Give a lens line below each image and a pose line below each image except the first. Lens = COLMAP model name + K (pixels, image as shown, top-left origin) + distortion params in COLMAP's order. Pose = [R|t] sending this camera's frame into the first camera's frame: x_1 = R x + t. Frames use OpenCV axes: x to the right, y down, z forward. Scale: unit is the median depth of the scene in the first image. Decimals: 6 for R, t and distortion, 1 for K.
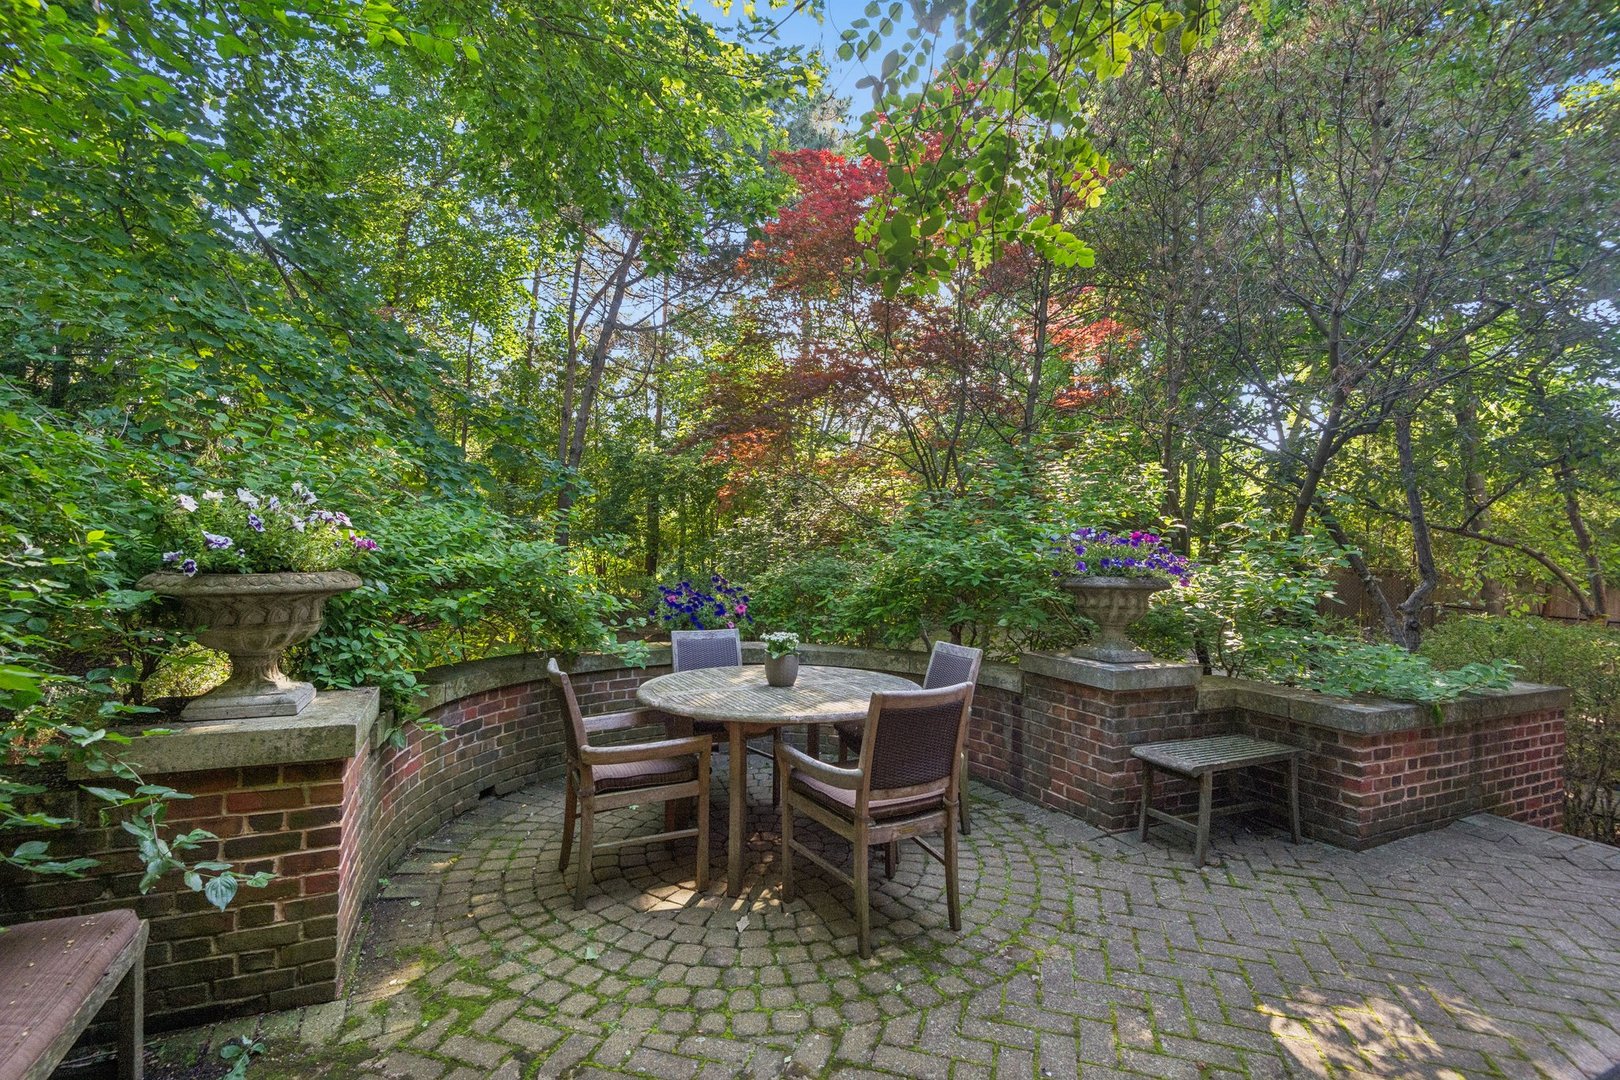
lens RADIAL K [[769.2, 0, 810.0], [0, 769.2, 540.0], [0, 0, 1]] dist [-0.002271, -0.000156]
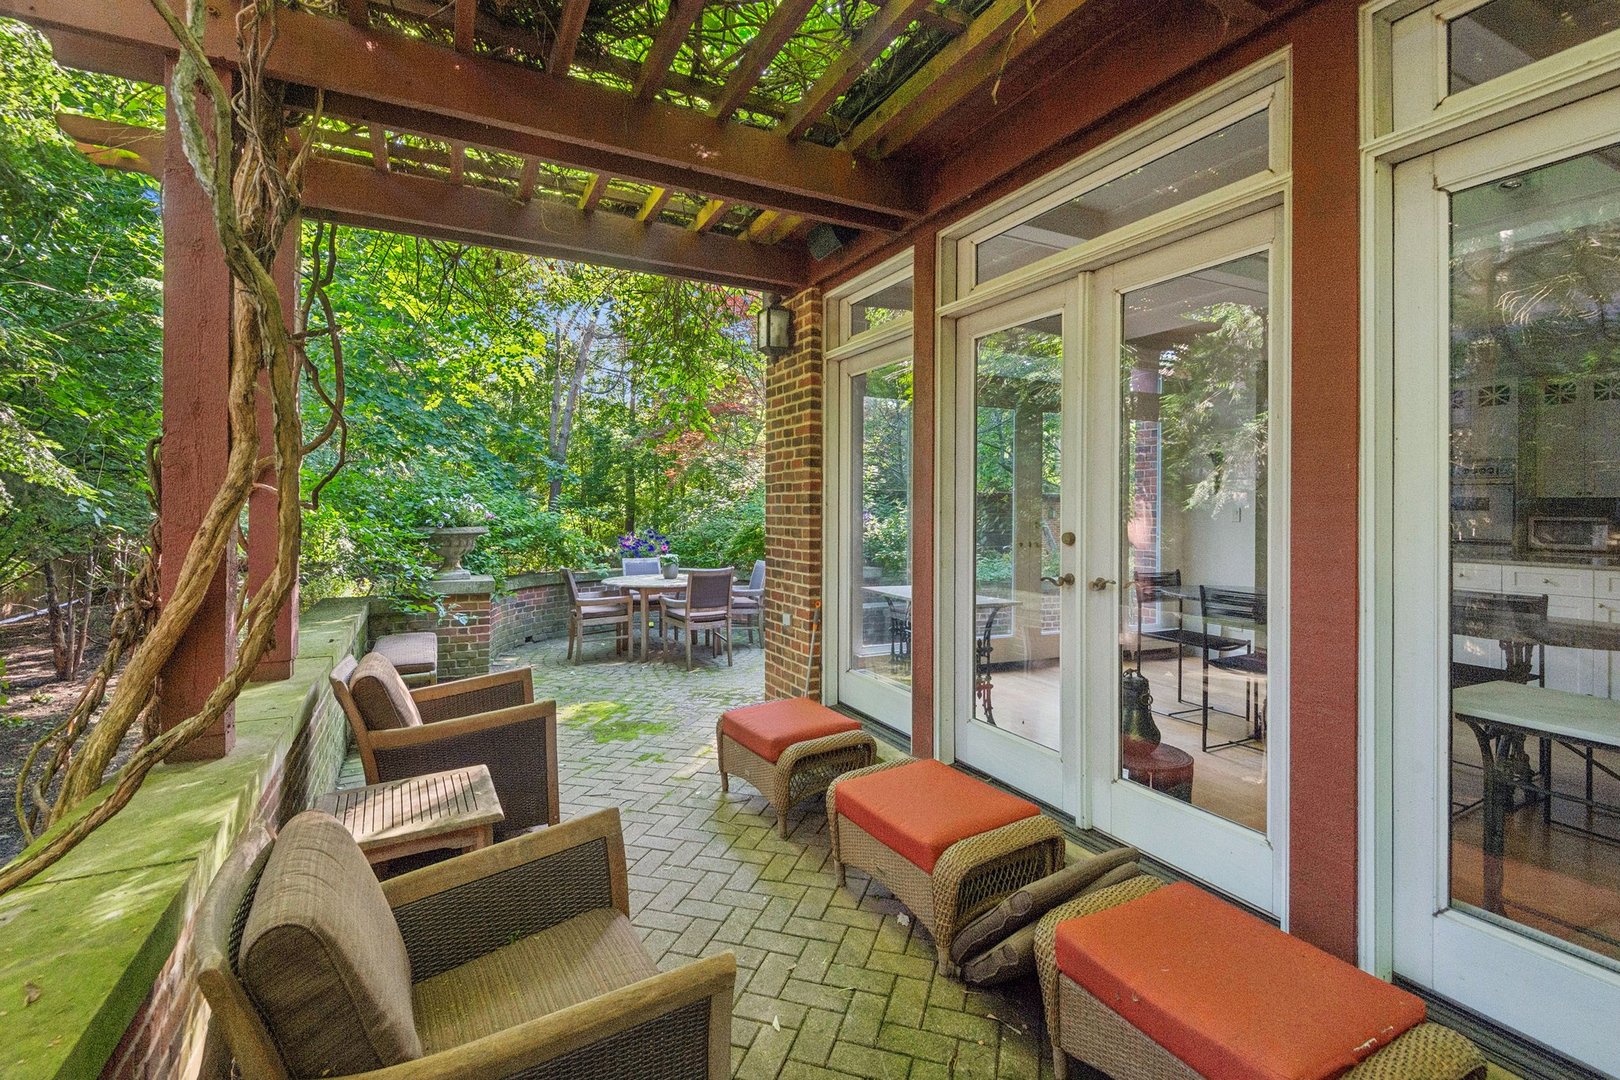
lens RADIAL K [[714.2, 0, 810.0], [0, 714.2, 540.0], [0, 0, 1]] dist [0.000944, 0.000026]
pose [[0.999304, -0.014145, 0.034508, 0.248546], [0.012306, 0.998522, 0.052946, -0.016097], [-0.035206, -0.052485, 0.998001, -0.863511]]
